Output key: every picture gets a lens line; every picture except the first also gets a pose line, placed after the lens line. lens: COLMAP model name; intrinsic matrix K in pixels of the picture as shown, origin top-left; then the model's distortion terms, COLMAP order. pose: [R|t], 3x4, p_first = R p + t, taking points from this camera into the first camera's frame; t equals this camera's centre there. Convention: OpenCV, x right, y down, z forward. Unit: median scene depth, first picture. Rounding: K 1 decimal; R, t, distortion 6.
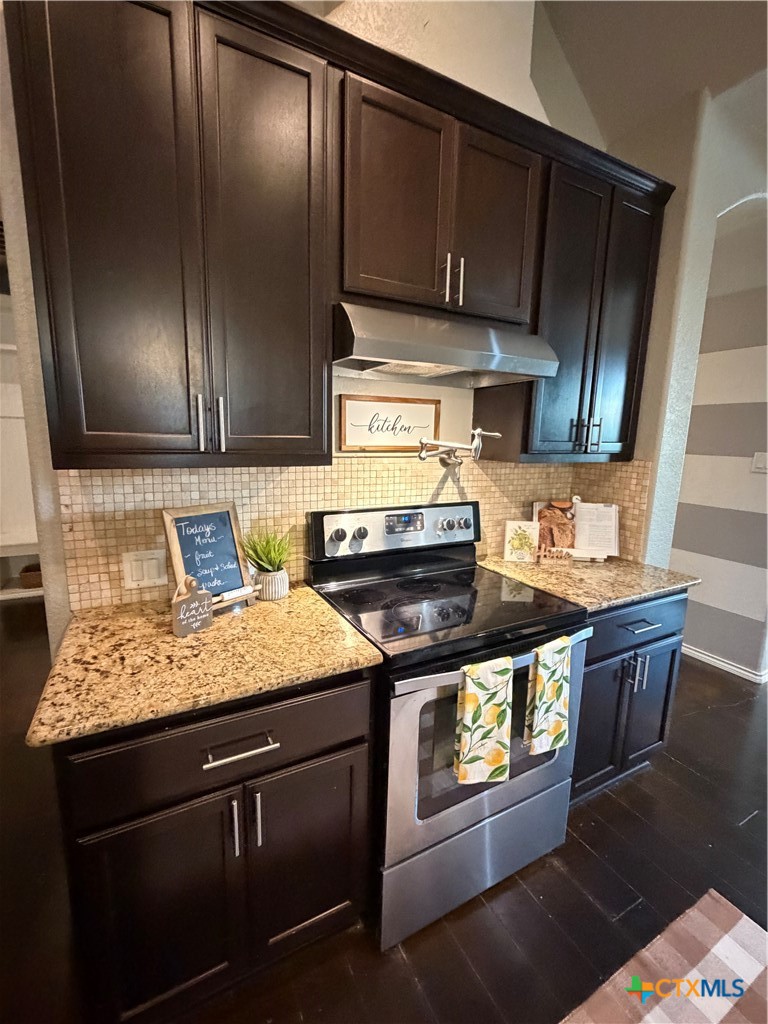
lens RADIAL K [[443.4, 0, 382.2], [0, 443.4, 512.1], [0, 0, 1]] dist [0.002141, 0.000020]
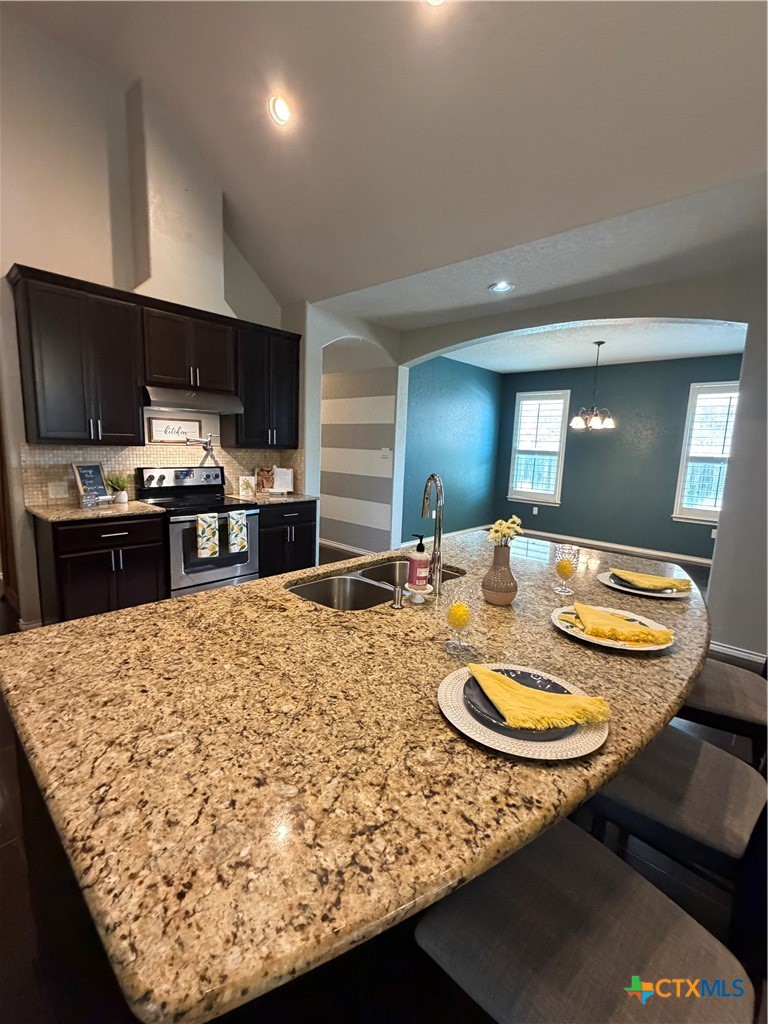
lens RADIAL K [[443.4, 0, 385.2], [0, 443.4, 514.3], [0, 0, 1]] dist [0.002141, 0.000020]
pose [[0.942737, -0.039749, 0.331160, 0.282656], [0.040549, 0.999167, 0.004498, 0.282744], [-0.331063, 0.009188, 0.943564, -1.606645]]
